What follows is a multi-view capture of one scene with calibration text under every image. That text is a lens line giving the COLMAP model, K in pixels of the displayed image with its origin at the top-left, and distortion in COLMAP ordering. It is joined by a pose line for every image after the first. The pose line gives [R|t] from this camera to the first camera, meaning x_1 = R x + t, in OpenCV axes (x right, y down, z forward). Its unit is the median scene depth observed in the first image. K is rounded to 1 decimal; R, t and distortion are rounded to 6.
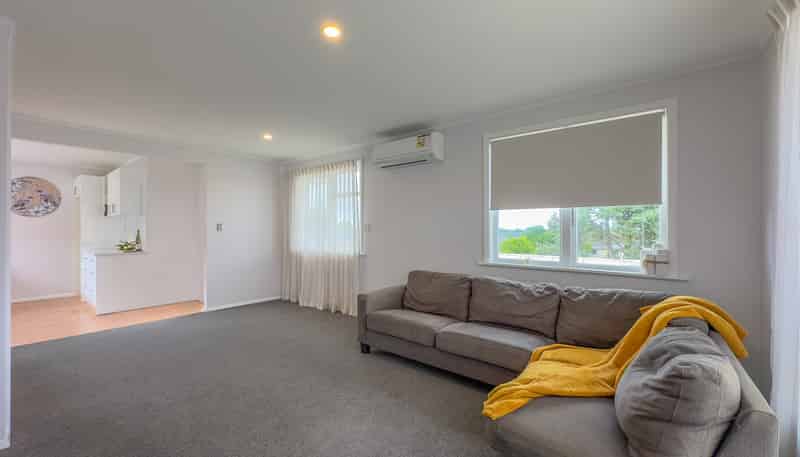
lens RADIAL K [[318.2, 0, 400.5], [0, 318.2, 228.0], [0, 0, 1]] dist [0.000175, -0.000180]
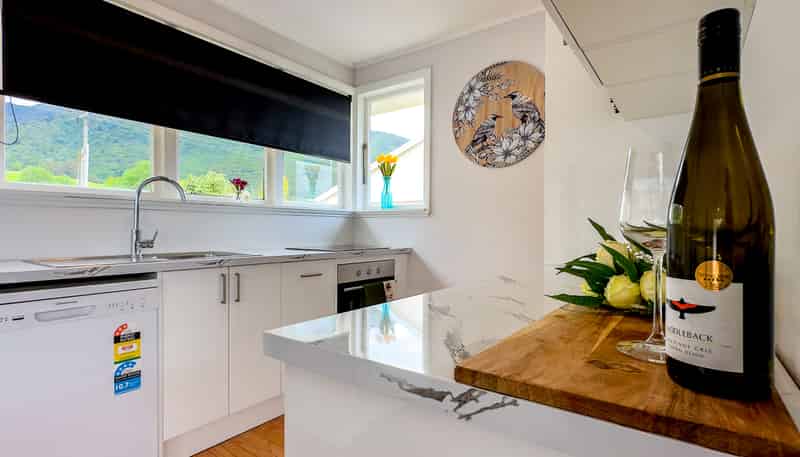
lens RADIAL K [[393.9, 0, 397.3], [0, 393.9, 229.6], [0, 0, 1]] dist [0.009182, -0.006609]
pose [[0.039794, 0.004357, -0.999198, -0.687346], [-0.000727, 0.999990, 0.004331, 0.037886], [0.999208, 0.000554, 0.039796, 0.856501]]
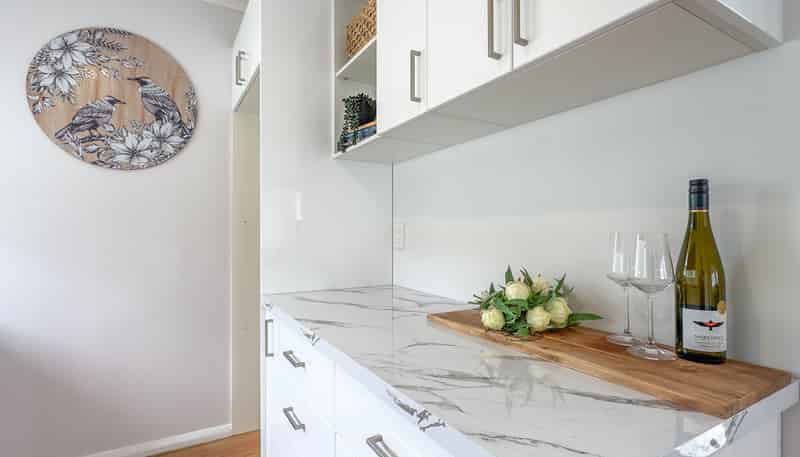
lens RADIAL K [[393.9, 0, 398.7], [0, 393.9, 229.2], [0, 0, 1]] dist [0.009182, -0.006609]
pose [[0.935895, -0.003865, -0.352258, -0.797395], [0.003067, 0.999991, -0.002822, 0.020456], [0.352266, 0.001560, 0.935899, 0.754575]]
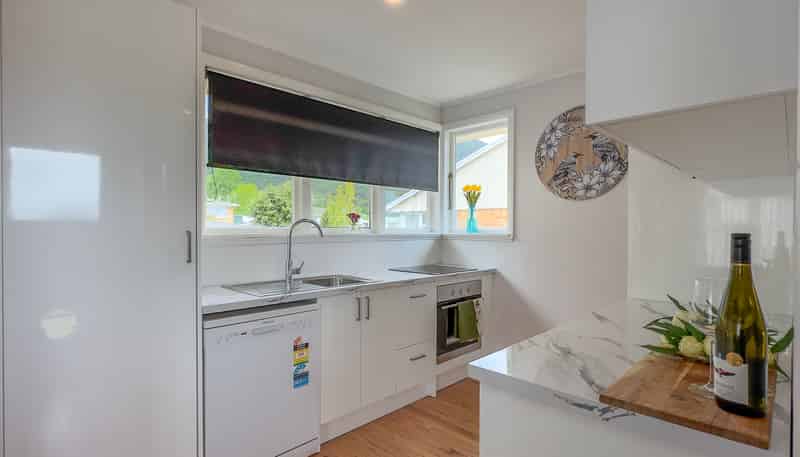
lens RADIAL K [[393.9, 0, 401.5], [0, 393.9, 231.1], [0, 0, 1]] dist [0.009182, -0.006609]
pose [[-0.098320, 0.008334, -0.995120, -0.607246], [0.002159, 0.999964, 0.008162, 0.001746], [0.995152, -0.001346, -0.098335, 0.811799]]
